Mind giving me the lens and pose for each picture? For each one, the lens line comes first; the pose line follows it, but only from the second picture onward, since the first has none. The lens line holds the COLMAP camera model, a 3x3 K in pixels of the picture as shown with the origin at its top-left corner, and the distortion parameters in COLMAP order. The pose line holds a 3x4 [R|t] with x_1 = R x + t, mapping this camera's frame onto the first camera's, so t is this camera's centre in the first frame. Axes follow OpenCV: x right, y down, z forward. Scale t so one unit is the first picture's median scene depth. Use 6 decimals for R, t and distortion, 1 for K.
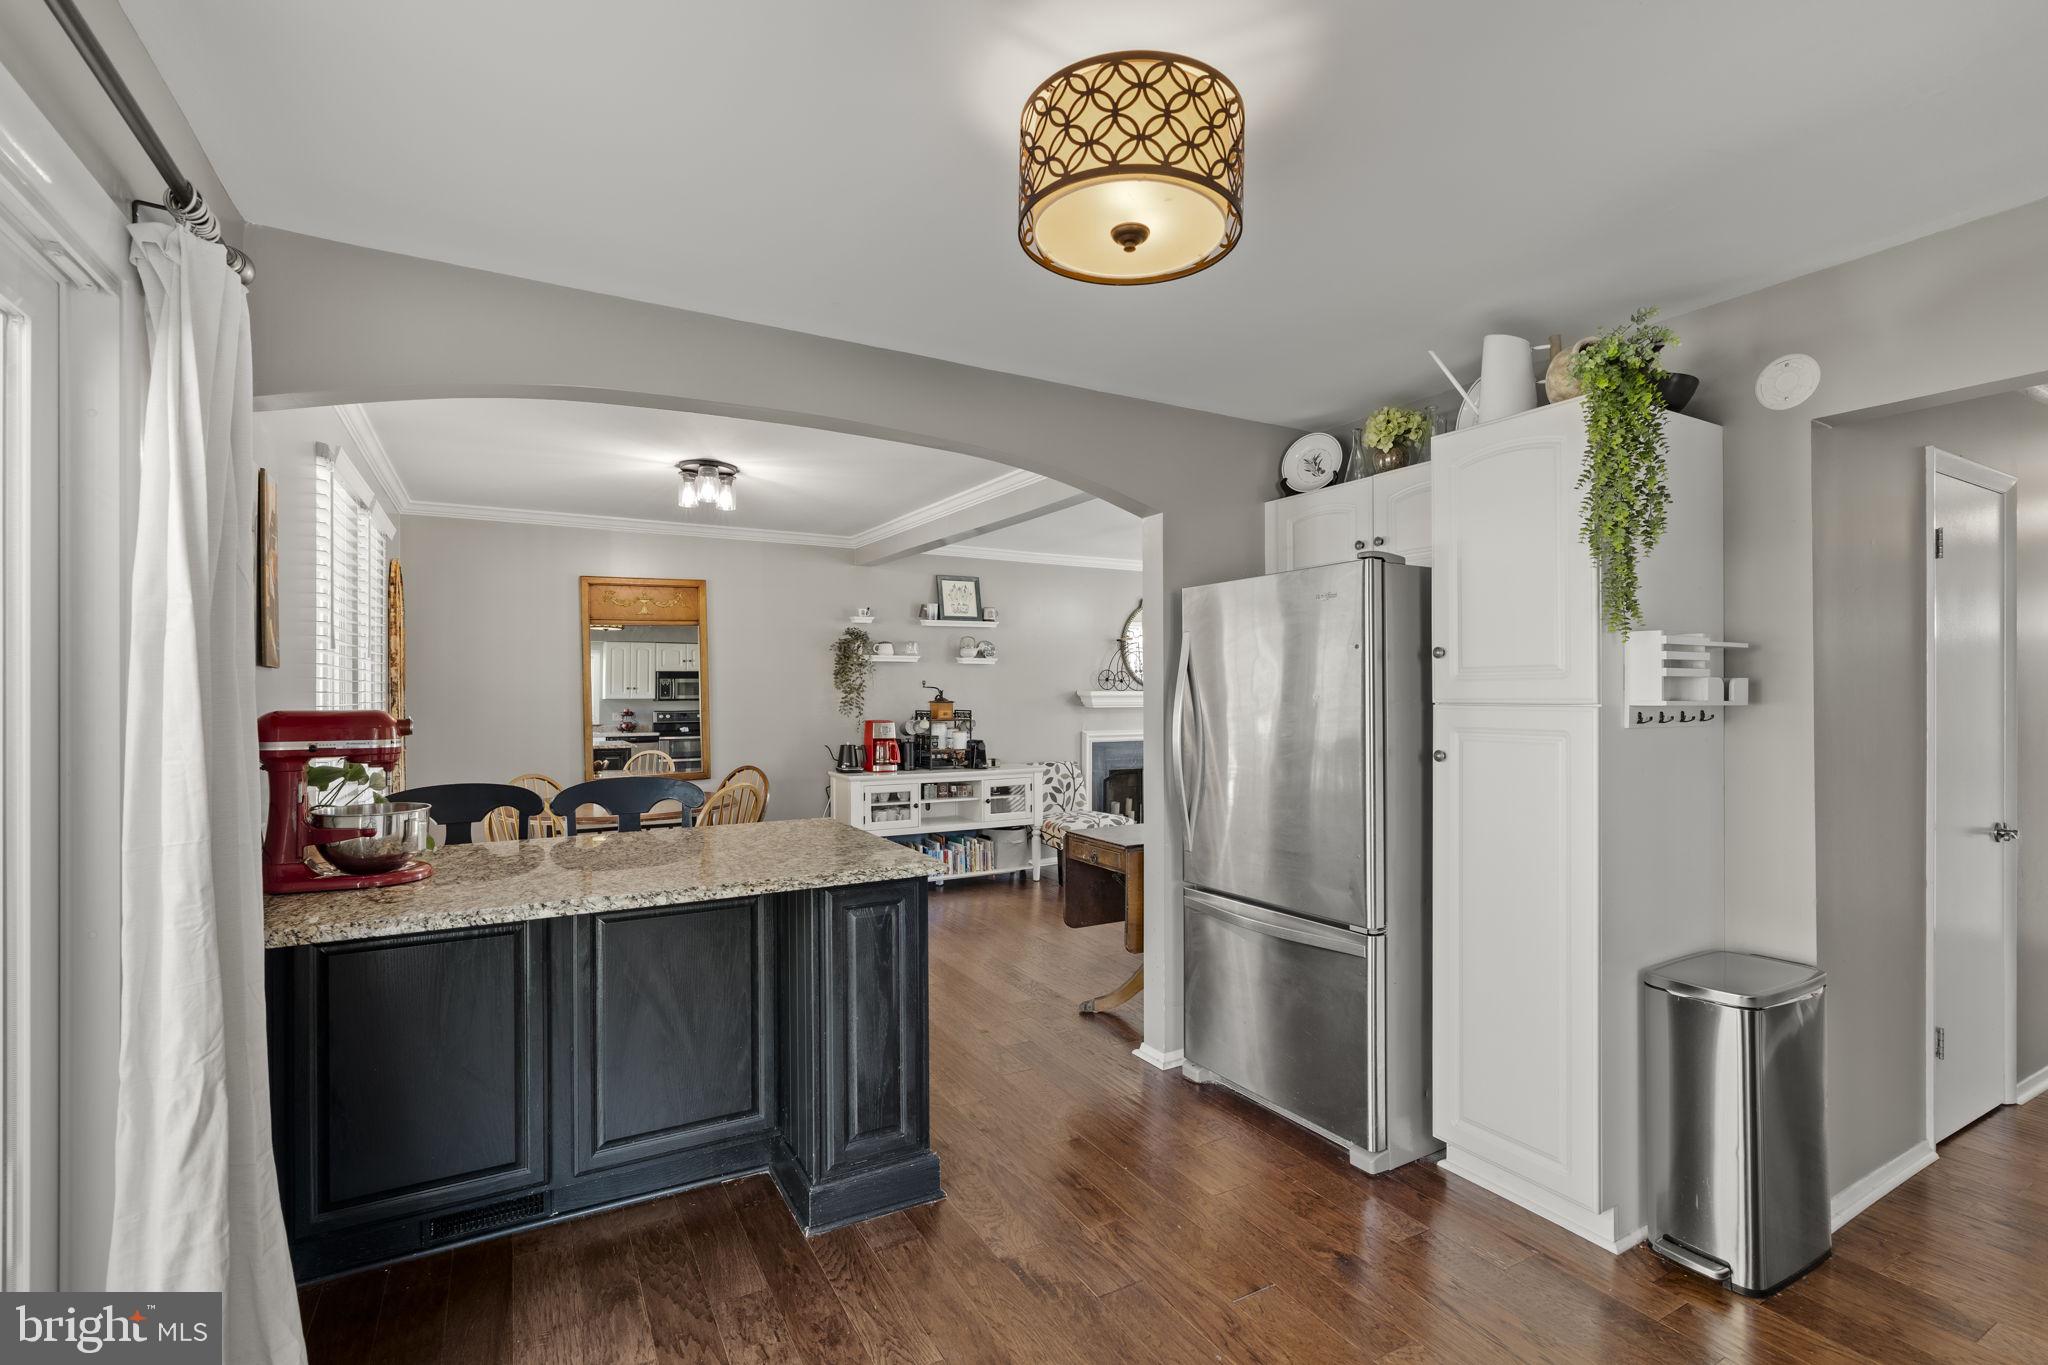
lens RADIAL K [[930.2, 0, 1022.9], [0, 930.2, 689.8], [0, 0, 1]] dist [-0.003531, -0.000343]
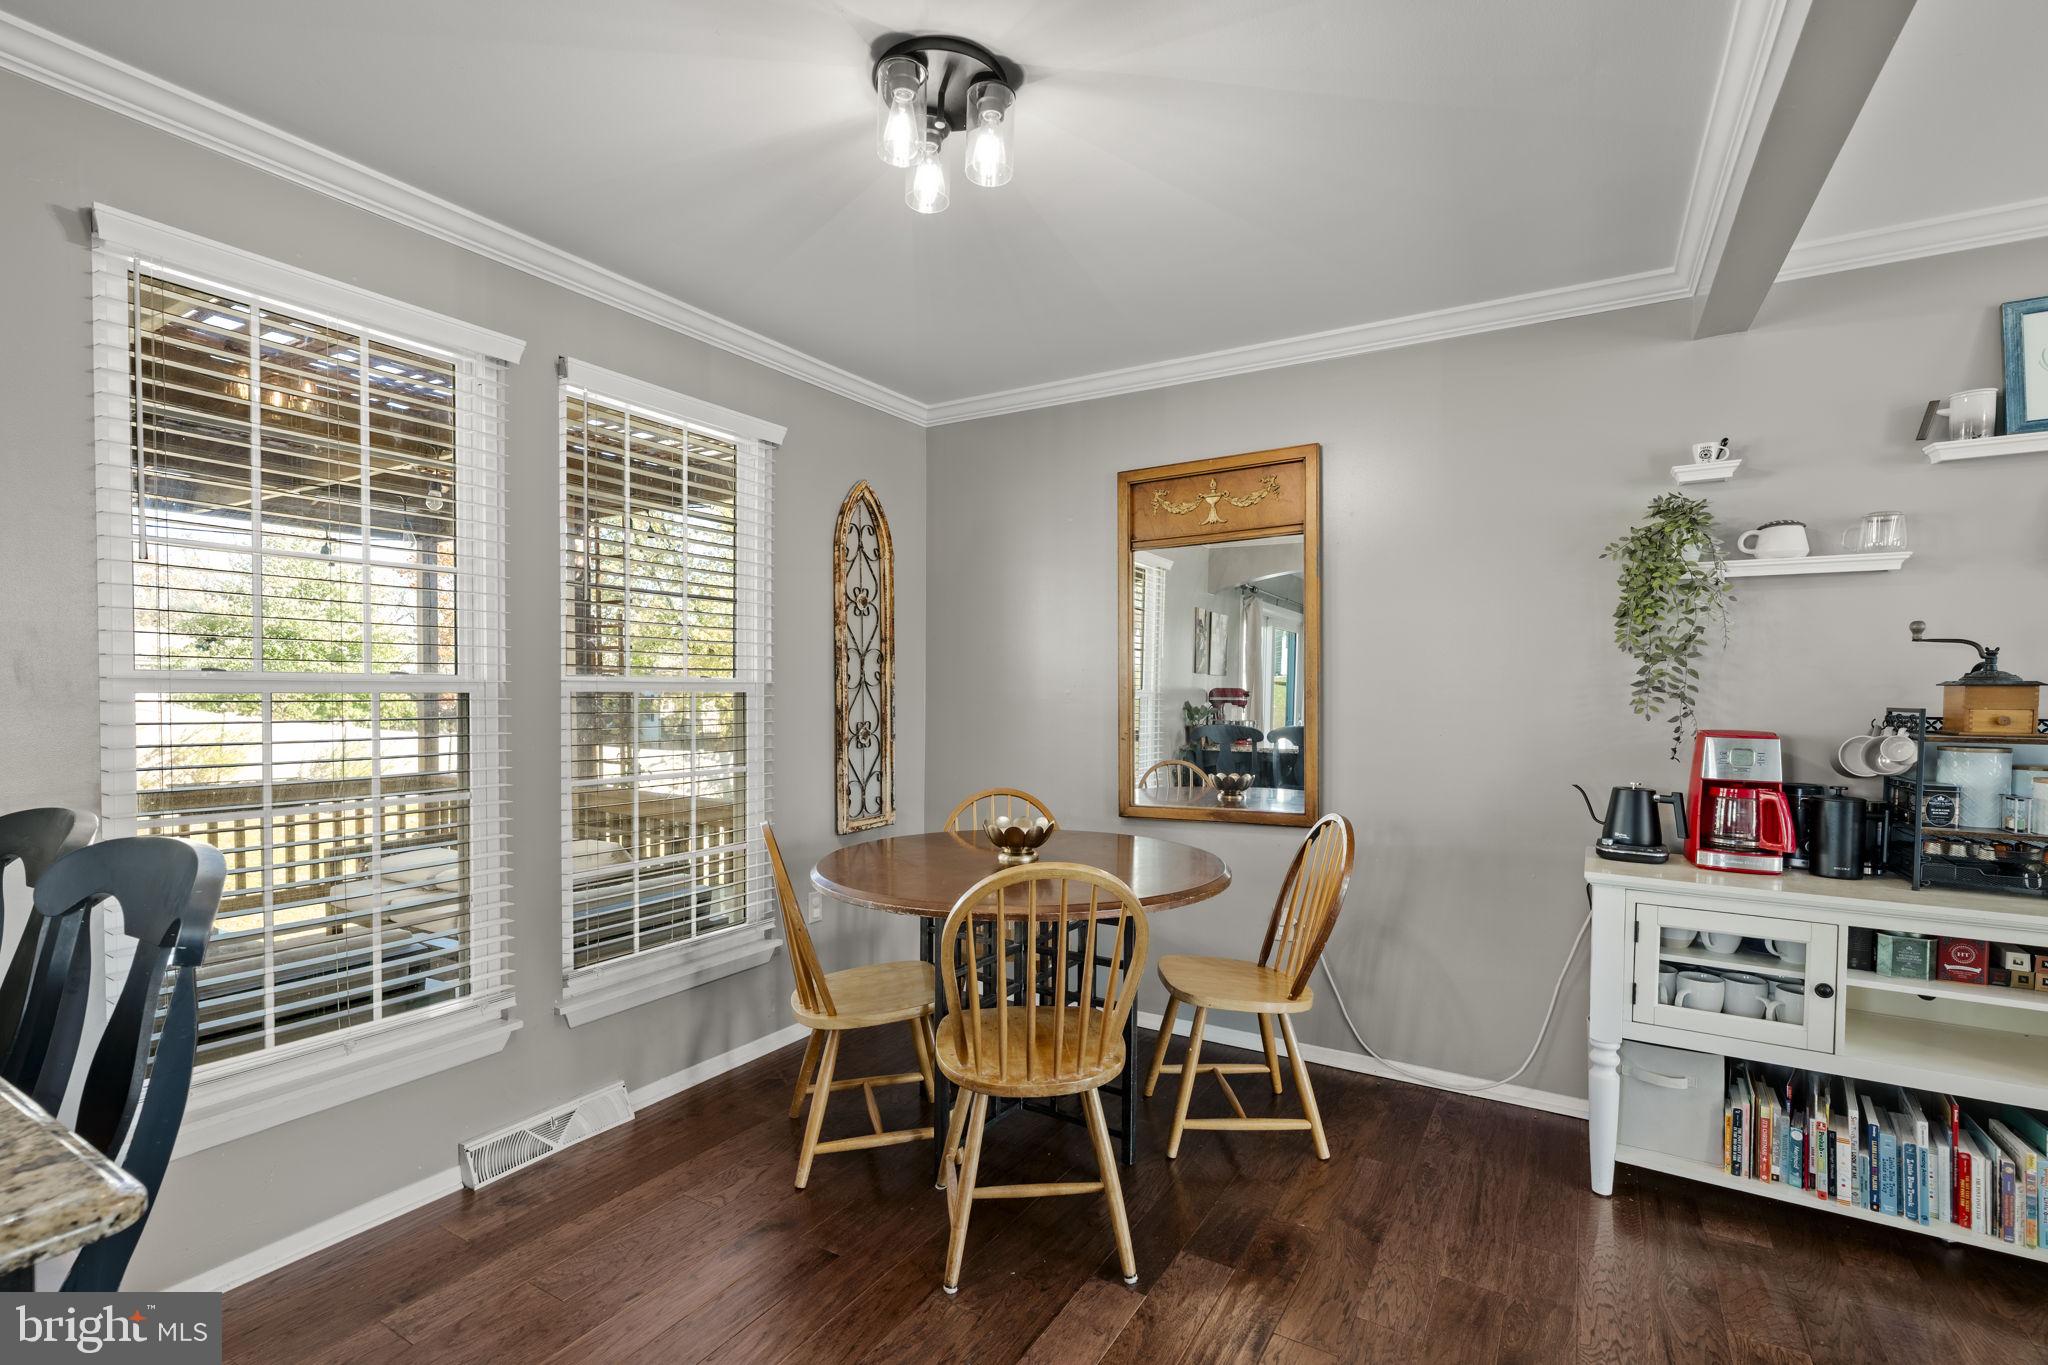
lens RADIAL K [[930.2, 0, 1051.0], [0, 930.2, 720.7], [0, 0, 1]] dist [-0.003531, -0.000343]
pose [[0.491831, 0.032743, -0.870075, 0.034536], [-0.005685, 0.999392, 0.034396, 0.017179], [0.870672, -0.011971, 0.491718, 0.577074]]
